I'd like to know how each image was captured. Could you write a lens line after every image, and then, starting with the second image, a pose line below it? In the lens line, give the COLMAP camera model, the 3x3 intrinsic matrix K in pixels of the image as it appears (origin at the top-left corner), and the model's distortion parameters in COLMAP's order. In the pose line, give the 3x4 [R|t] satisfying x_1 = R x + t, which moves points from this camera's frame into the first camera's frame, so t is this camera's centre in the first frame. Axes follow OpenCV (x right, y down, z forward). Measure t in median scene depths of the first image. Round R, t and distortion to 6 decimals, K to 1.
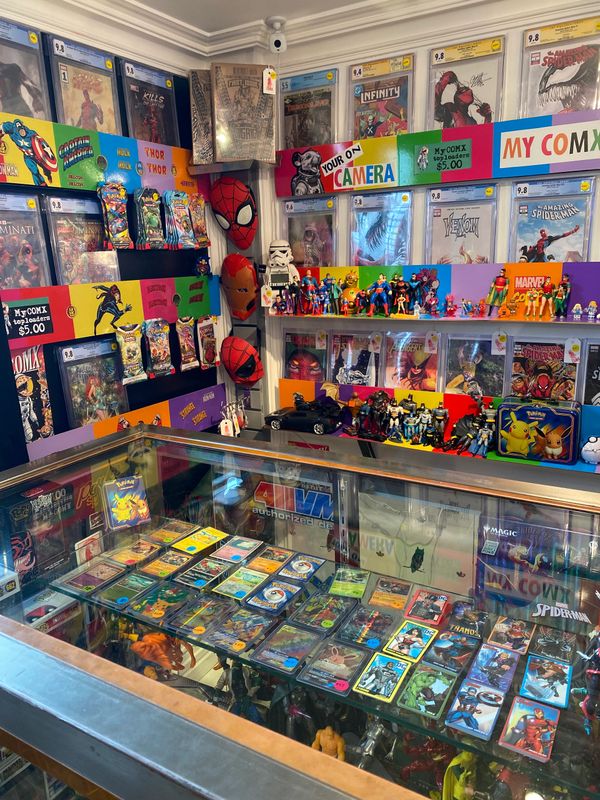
lens RADIAL K [[602.1, 0, 323.9], [0, 602.1, 391.6], [0, 0, 1]] dist [0.021573, 0.007518]
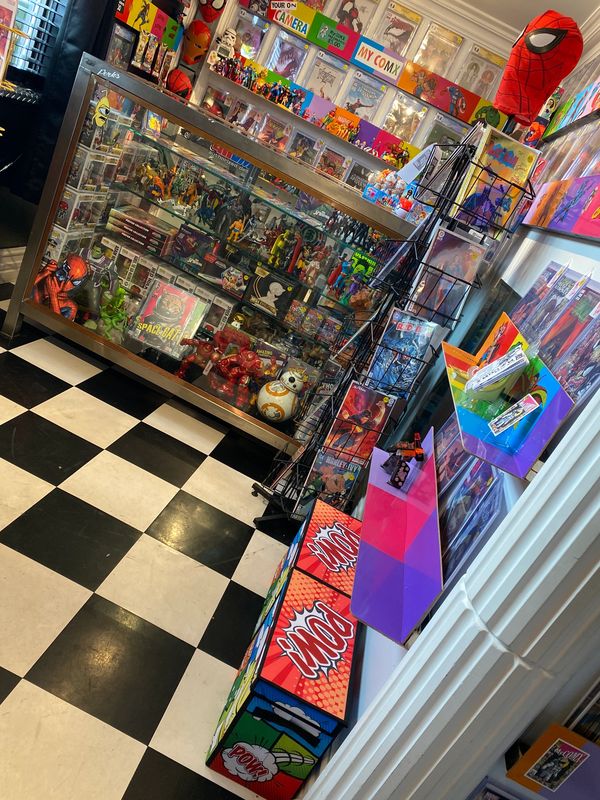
lens RADIAL K [[602.1, 0, 306.2], [0, 602.1, 395.3], [0, 0, 1]] dist [0.021573, 0.007518]
pose [[0.844560, 0.290267, 0.449959, -0.422863], [-0.387967, 0.910887, 0.140591, 0.426298], [-0.369053, -0.293307, 0.881913, -1.043014]]
